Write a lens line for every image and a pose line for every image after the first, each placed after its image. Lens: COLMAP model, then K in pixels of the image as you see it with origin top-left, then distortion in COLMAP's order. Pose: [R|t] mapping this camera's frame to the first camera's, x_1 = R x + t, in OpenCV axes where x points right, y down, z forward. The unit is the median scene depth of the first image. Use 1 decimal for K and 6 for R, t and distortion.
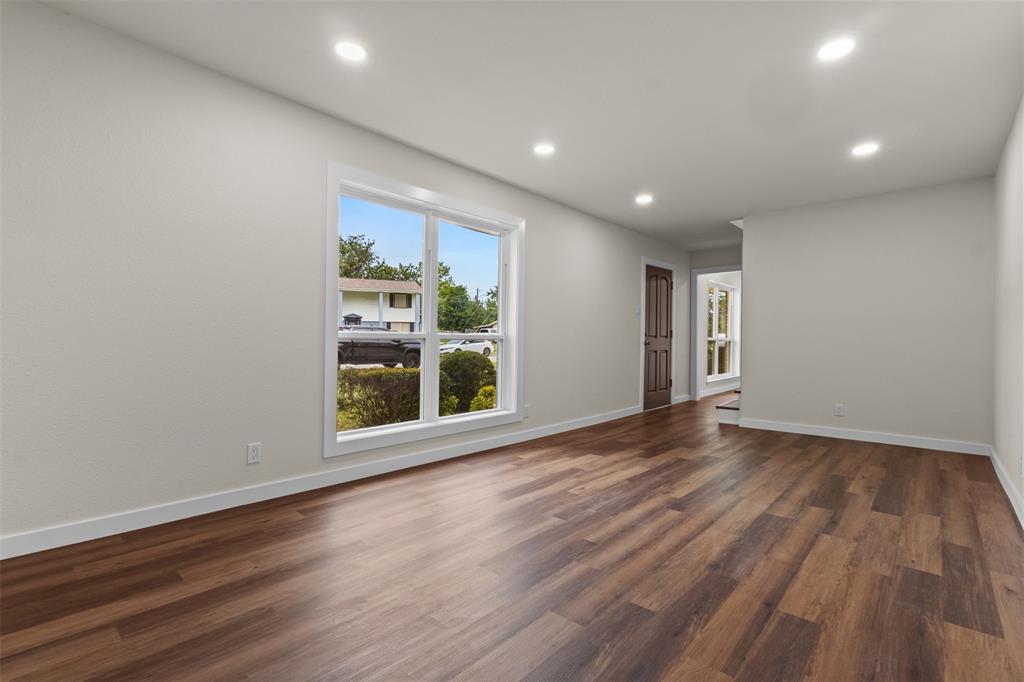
lens RADIAL K [[472.8, 0, 509.5], [0, 472.8, 340.9], [0, 0, 1]] dist [0.002611, 0.001610]
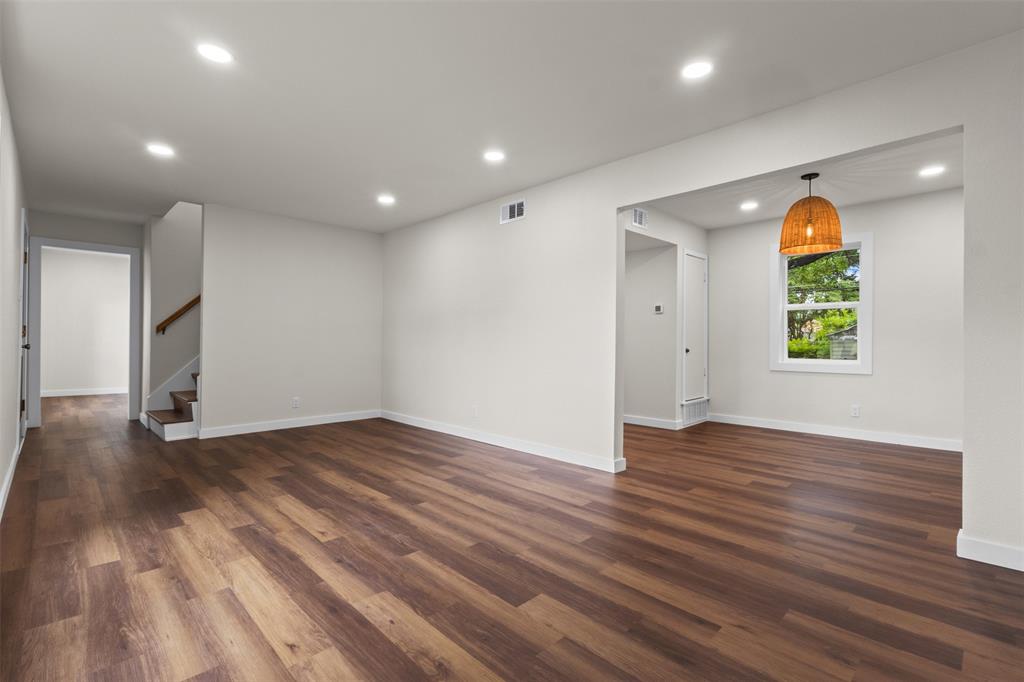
lens RADIAL K [[472.8, 0, 513.1], [0, 472.8, 342.0], [0, 0, 1]] dist [0.002611, 0.001610]
pose [[0.059417, -0.008561, 0.998197, -0.647828], [-0.002827, 0.999958, 0.008744, -0.019106], [-0.998229, -0.003341, 0.059391, 0.657061]]
